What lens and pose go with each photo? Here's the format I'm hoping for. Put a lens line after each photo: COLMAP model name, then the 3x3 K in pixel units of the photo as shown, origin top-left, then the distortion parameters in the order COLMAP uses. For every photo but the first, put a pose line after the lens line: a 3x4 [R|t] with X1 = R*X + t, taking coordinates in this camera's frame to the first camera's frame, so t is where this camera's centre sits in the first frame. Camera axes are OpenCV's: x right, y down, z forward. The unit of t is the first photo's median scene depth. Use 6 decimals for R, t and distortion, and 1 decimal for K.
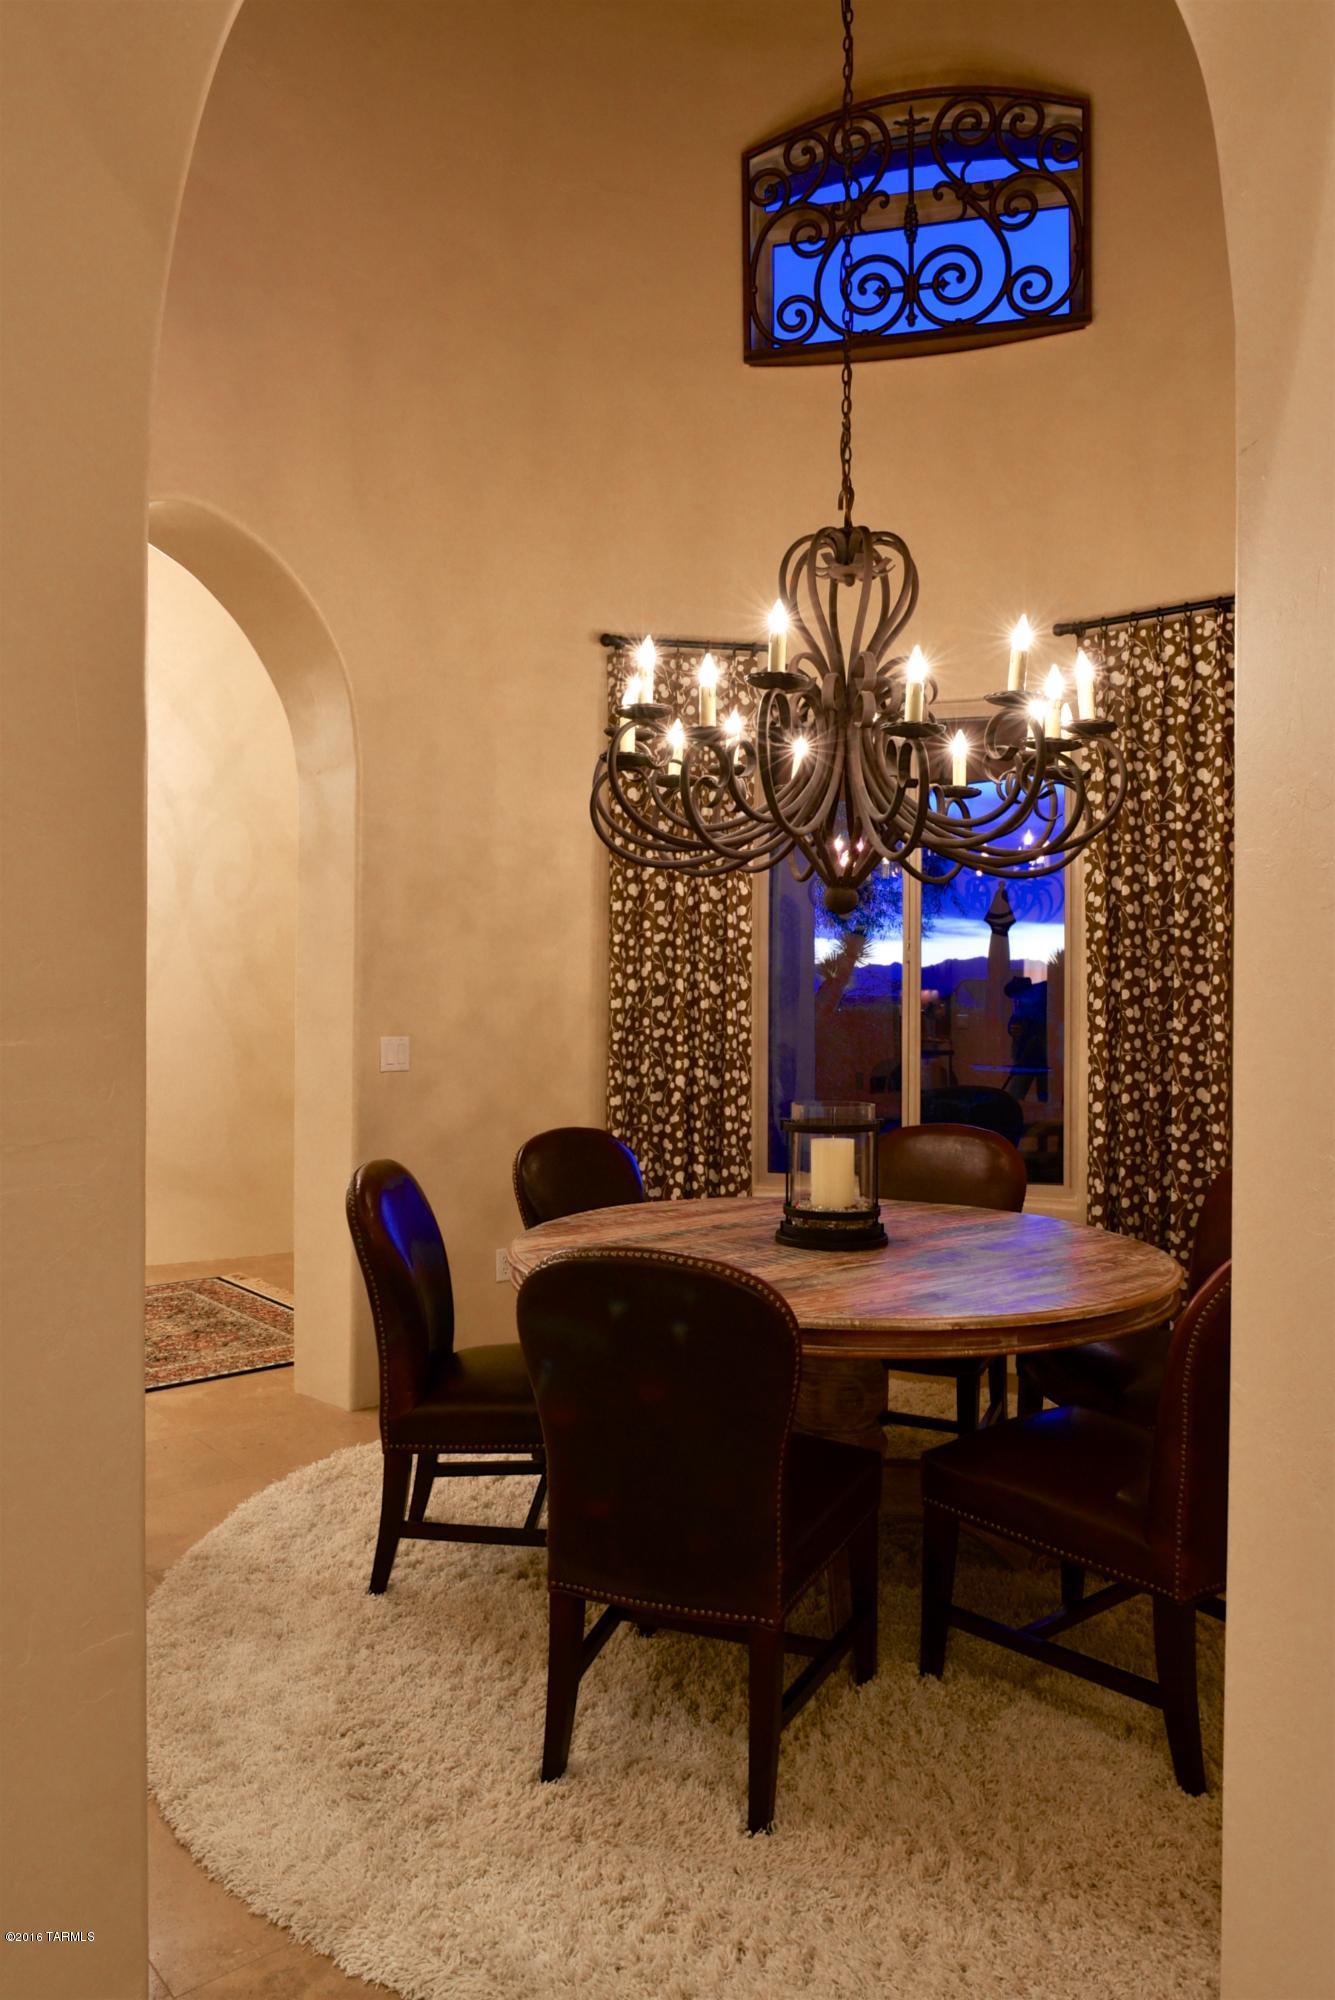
lens RADIAL K [[1384.3, 0, 658.4], [0, 1384.3, 987.7], [0, 0, 1]] dist [-0.002751, -0.016461]
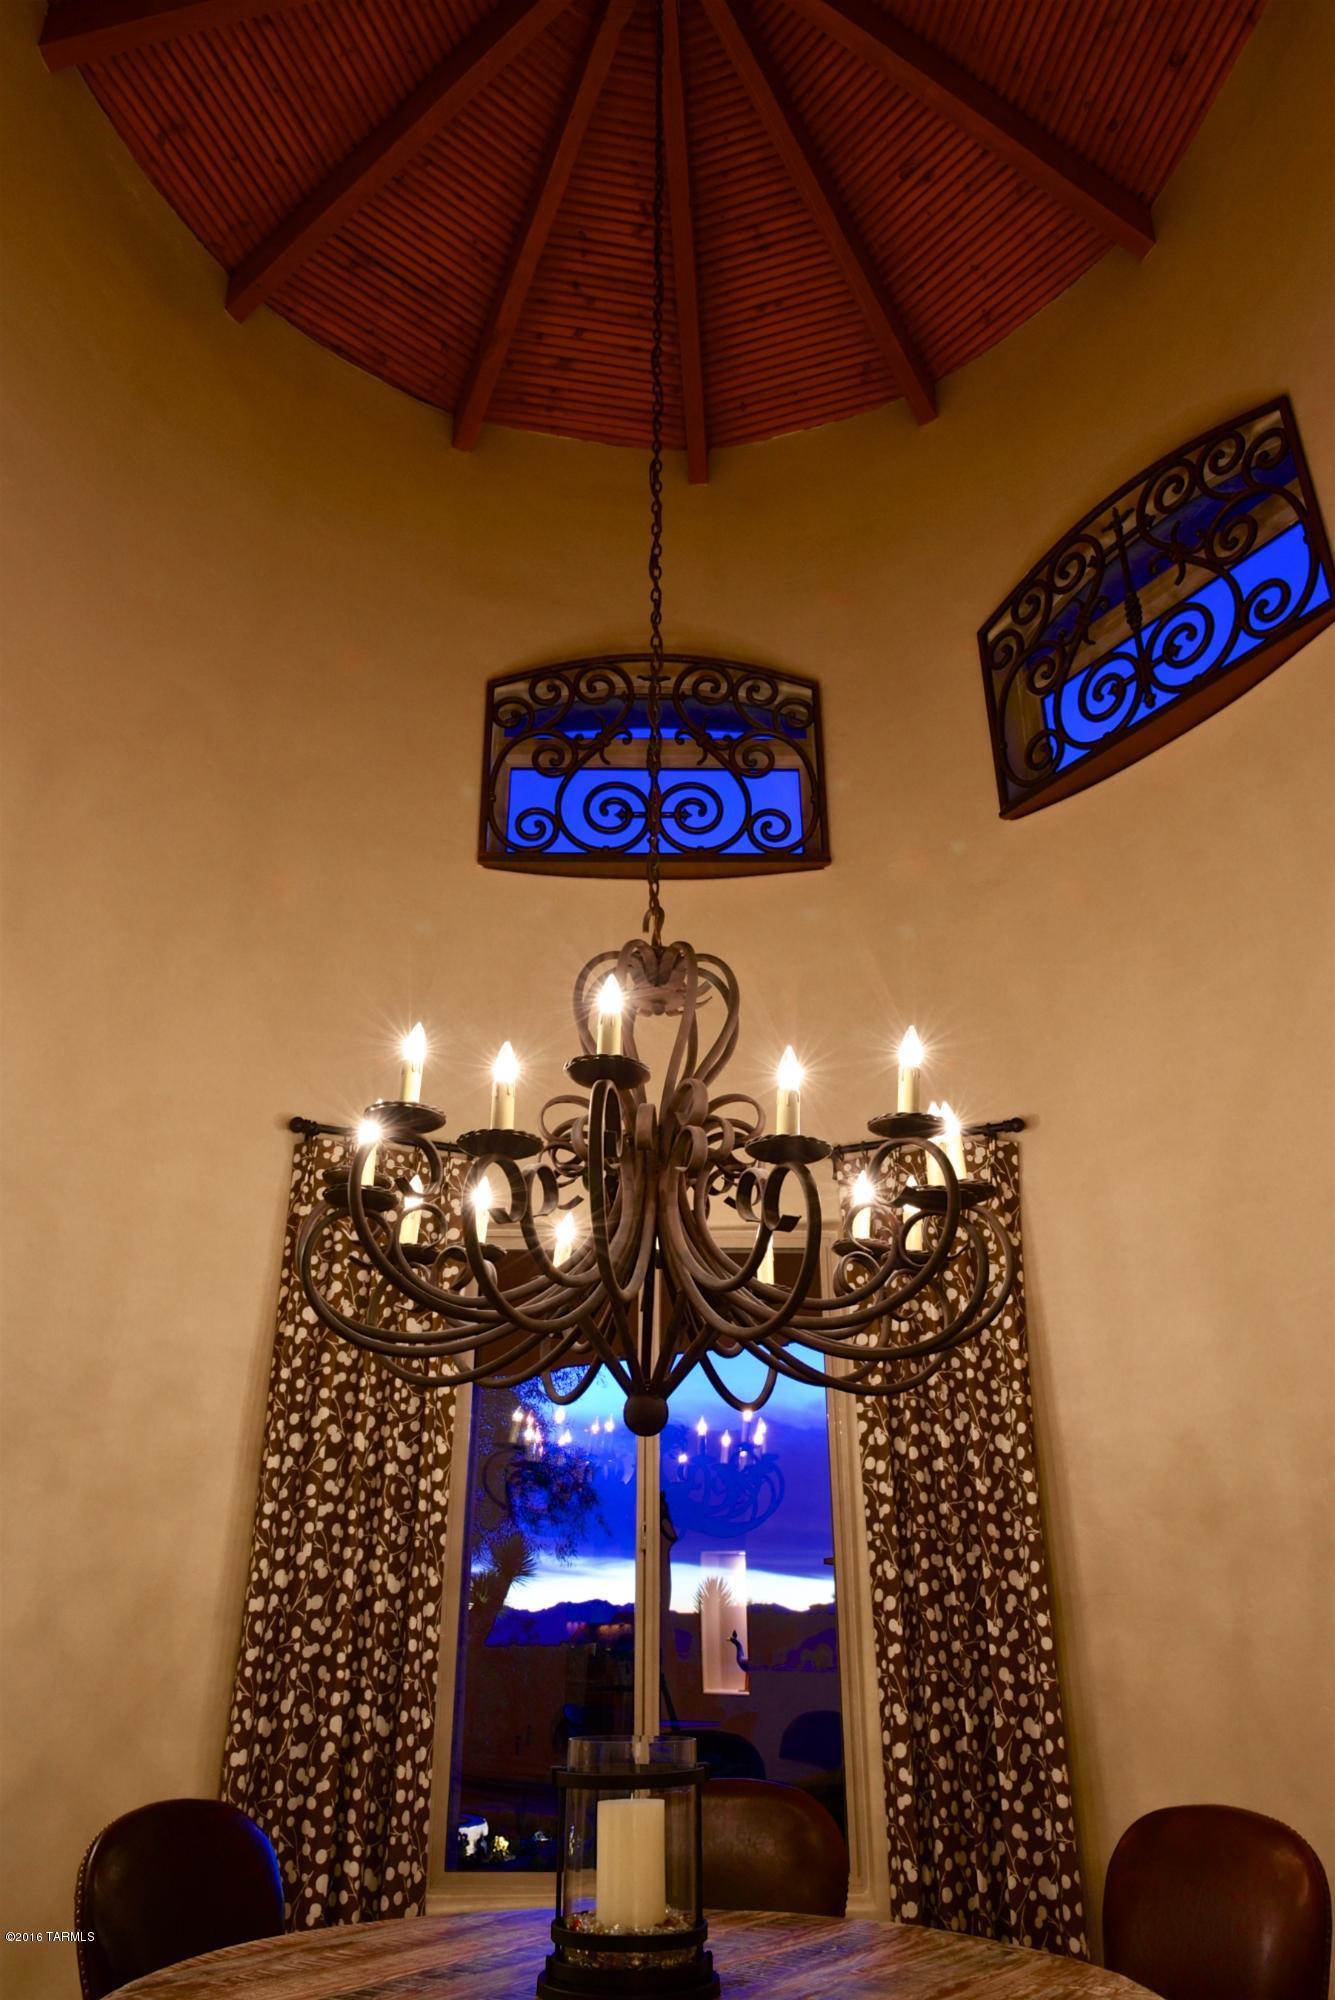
lens RADIAL K [[1384.3, 0, 670.8], [0, 1384.3, 981.3], [0, 0, 1]] dist [-0.002751, -0.016461]
pose [[0.962229, 0.113138, 0.247618, -0.039353], [0.003344, 0.904576, -0.426300, 0.026139], [-0.272220, 0.411027, 0.870031, 0.191844]]
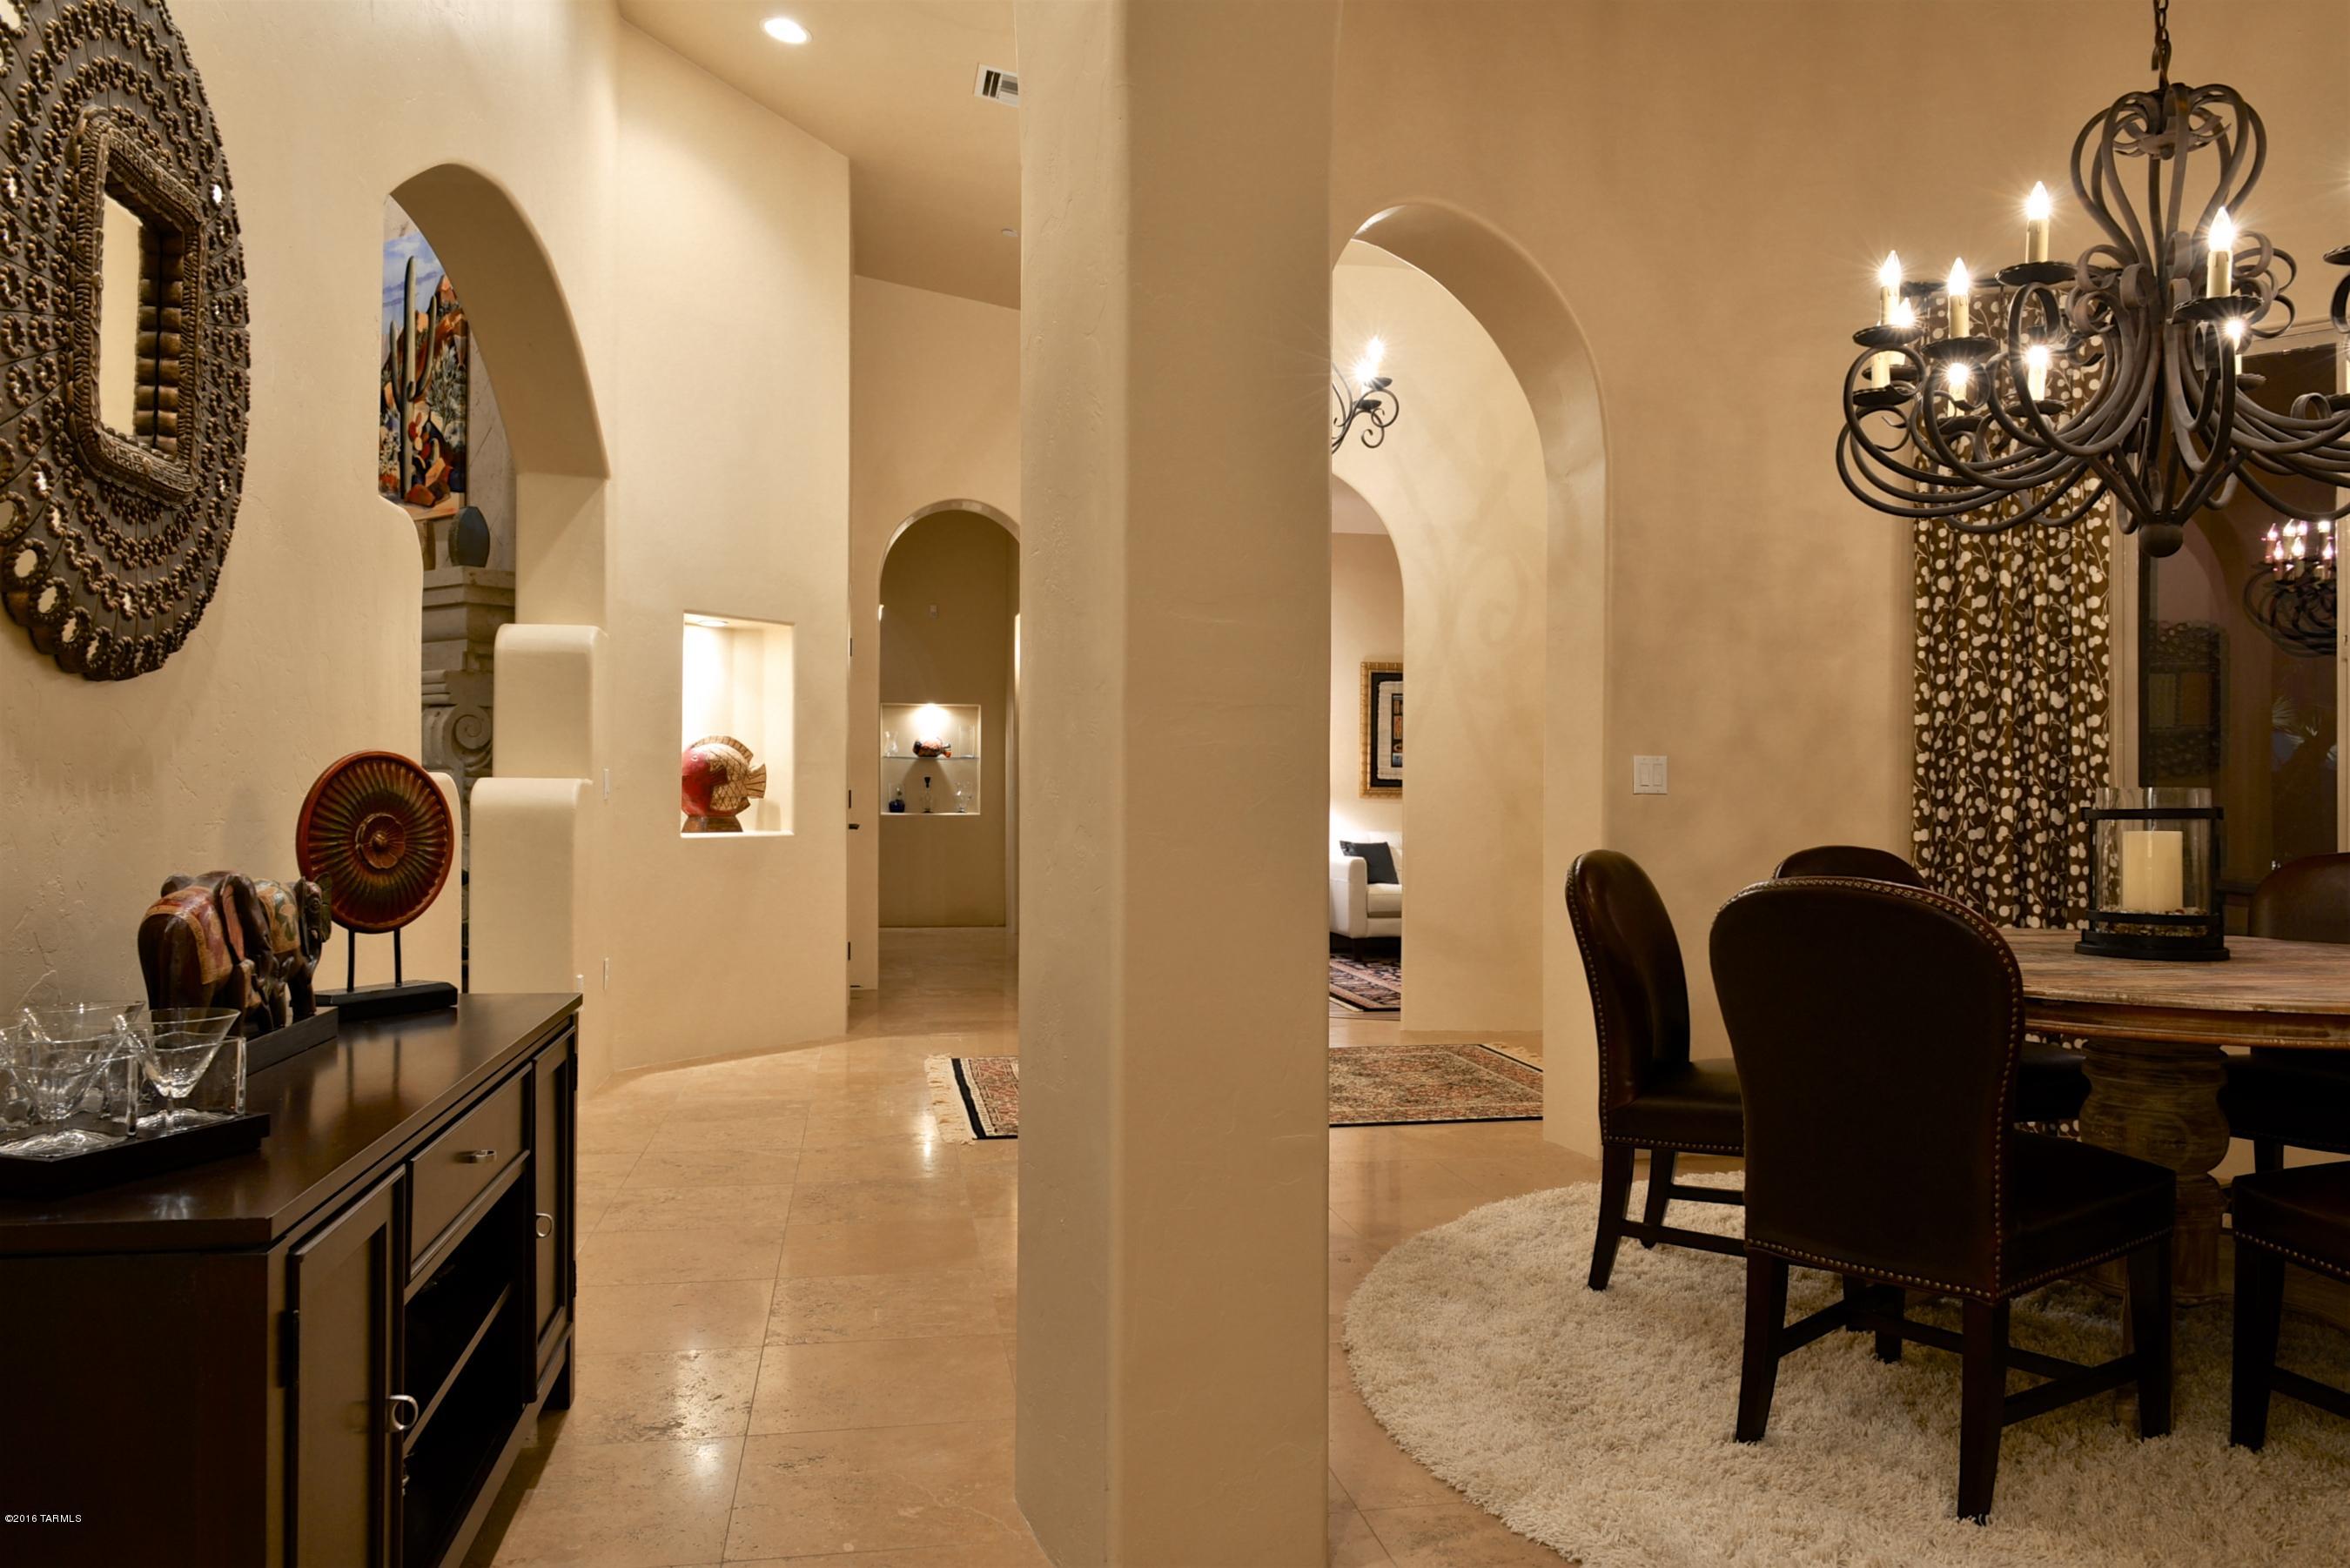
lens RADIAL K [[1636.4, 0, 1176.8], [0, 1636.4, 783.2], [0, 0, 1]] dist [-0.014086, -0.015941]
pose [[0.871147, -0.002998, -0.491013, 0.063960], [-0.000107, 0.999980, -0.006295, 0.058617], [0.491022, 0.005536, 0.871130, -0.084765]]
